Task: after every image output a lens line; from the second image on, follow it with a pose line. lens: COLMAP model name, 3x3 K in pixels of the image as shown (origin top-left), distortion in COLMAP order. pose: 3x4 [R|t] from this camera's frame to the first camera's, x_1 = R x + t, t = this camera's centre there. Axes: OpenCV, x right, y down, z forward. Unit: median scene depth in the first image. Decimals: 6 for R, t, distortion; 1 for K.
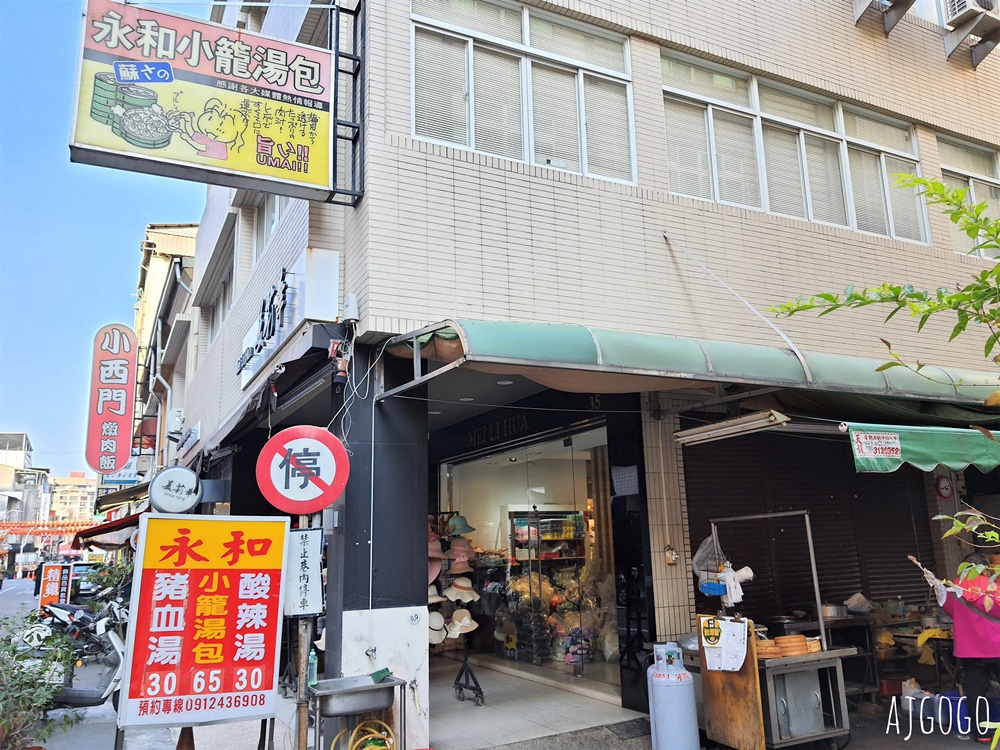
lens RADIAL K [[773.4, 0, 500.5], [0, 773.4, 370.5], [0, 0, 1]] dist [0.008121, -0.013308]
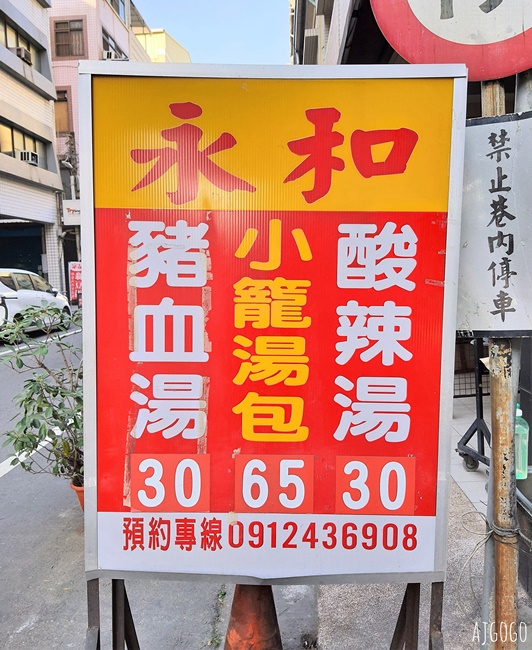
lens RADIAL K [[540.1, 0, 265.2], [0, 540.1, 322.9], [0, 0, 1]] dist [0.037966, -0.009025]
pose [[0.876672, 0.048844, -0.478602, -0.247338], [0.112716, 0.946289, 0.303039, 0.231833], [0.467698, -0.319612, 0.824080, 0.778110]]
